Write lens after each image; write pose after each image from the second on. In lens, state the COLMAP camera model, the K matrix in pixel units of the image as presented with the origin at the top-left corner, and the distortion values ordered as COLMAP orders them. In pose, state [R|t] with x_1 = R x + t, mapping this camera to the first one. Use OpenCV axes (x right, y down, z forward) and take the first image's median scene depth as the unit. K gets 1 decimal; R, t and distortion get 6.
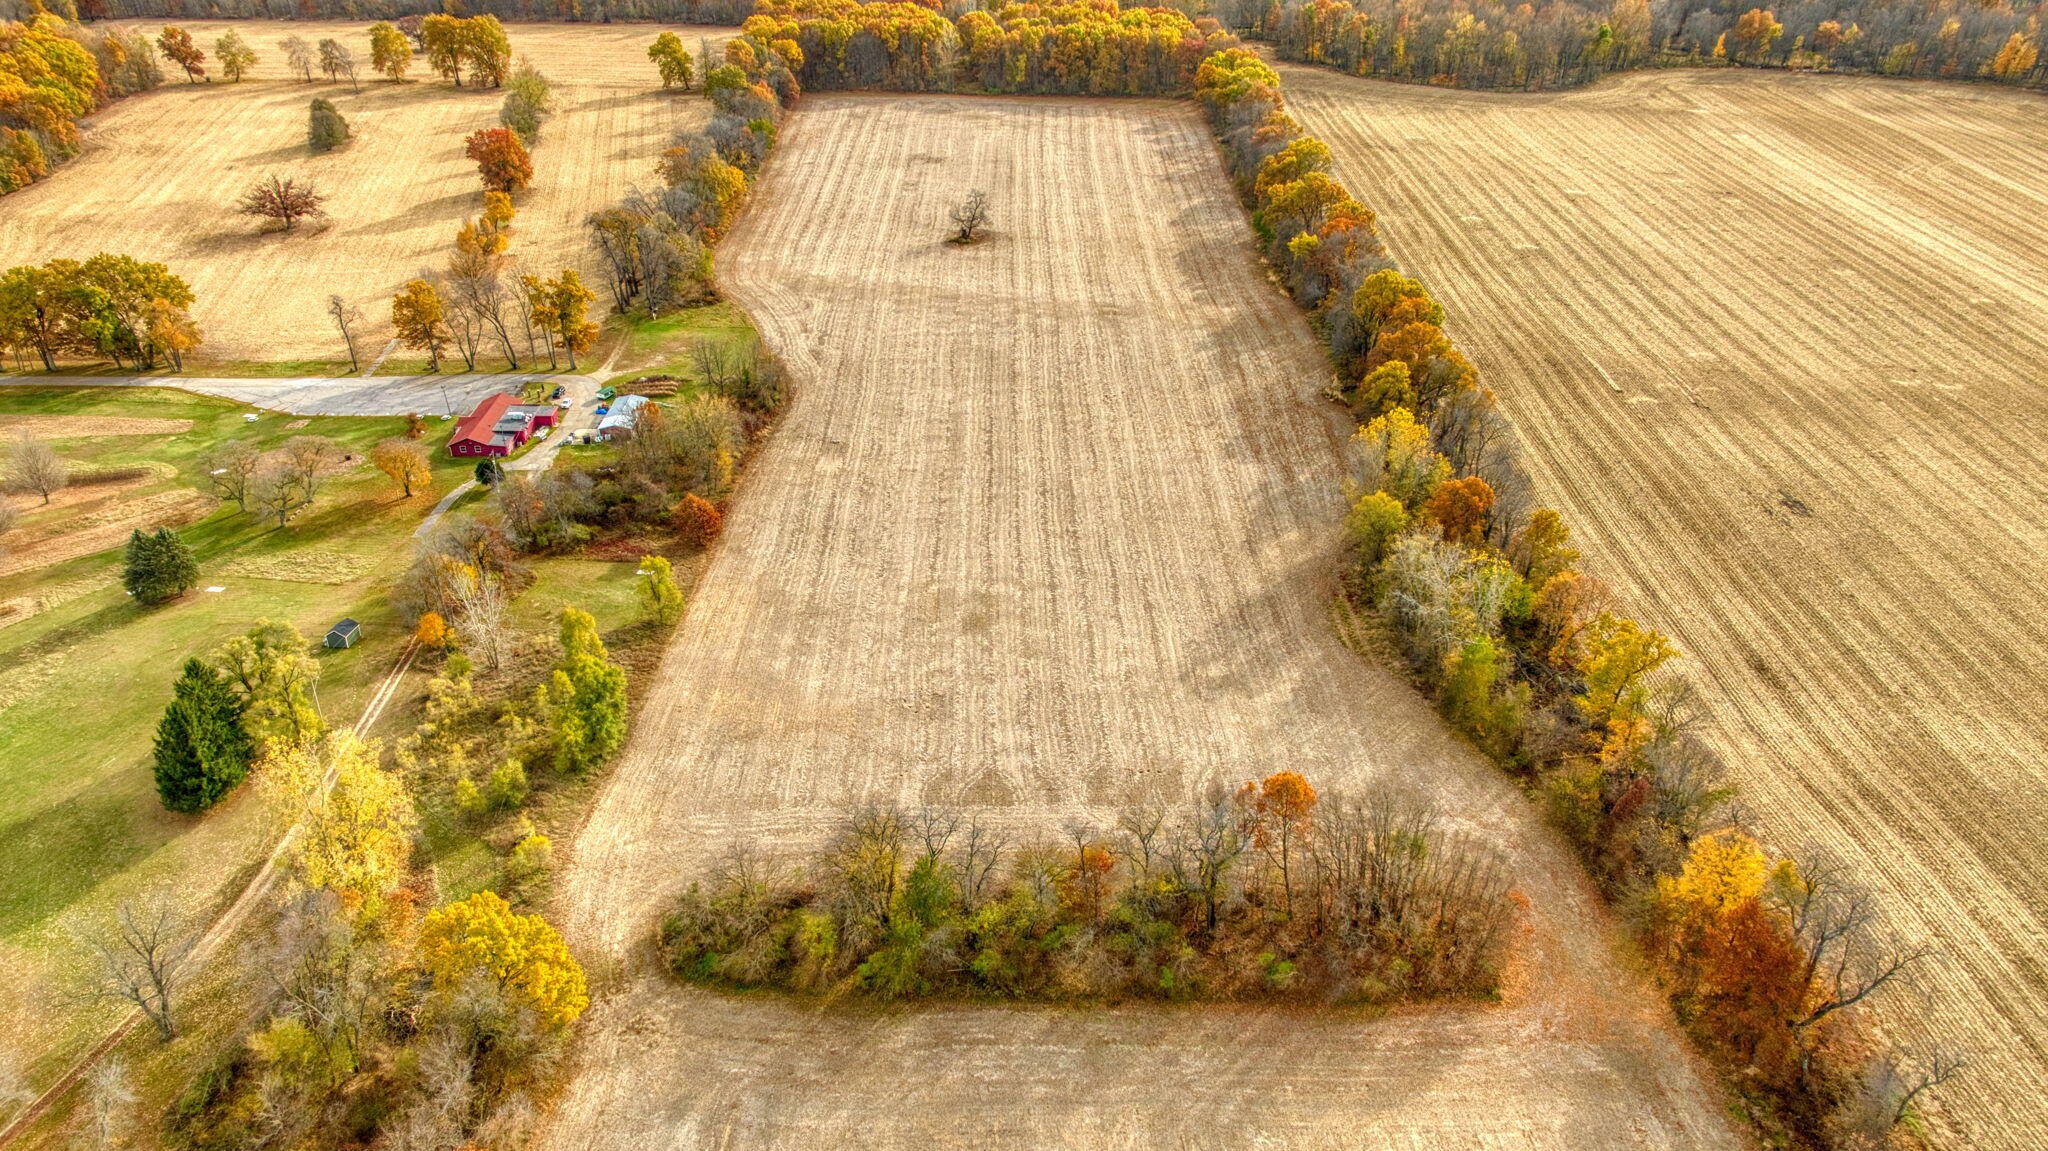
lens RADIAL K [[1486.5, 0, 1017.5], [0, 1486.5, 650.1], [0, 0, 1]] dist [-0.002506, -0.010684]
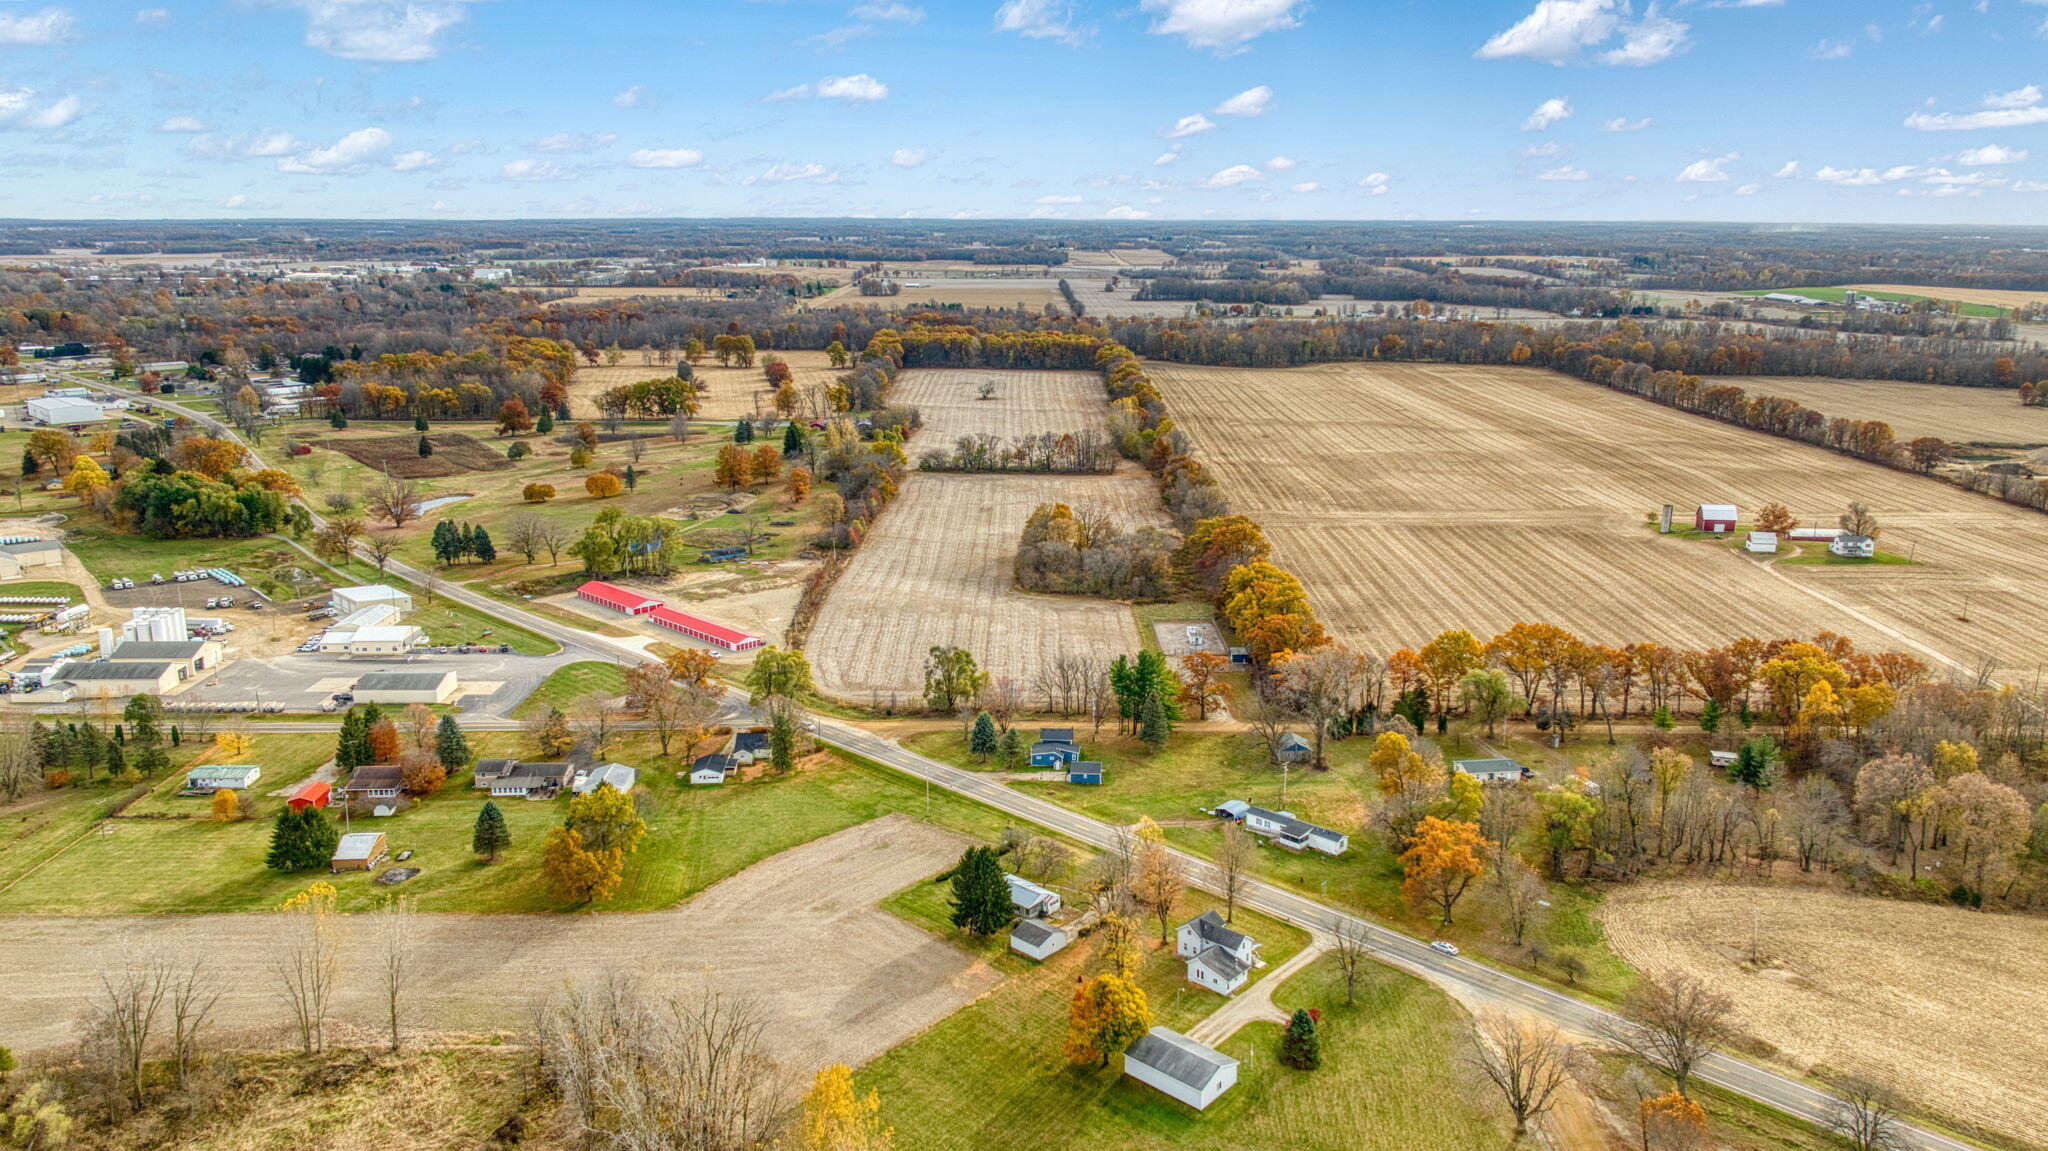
lens RADIAL K [[1441.9, 0, 1053.5], [0, 1441.9, 579.7], [0, 0, 1]] dist [-0.010919, -0.006666]
pose [[0.999790, -0.008476, 0.018684, 0.035628], [0.013738, 0.952955, -0.302799, 0.857138], [-0.015238, 0.302992, 0.952871, -1.349701]]
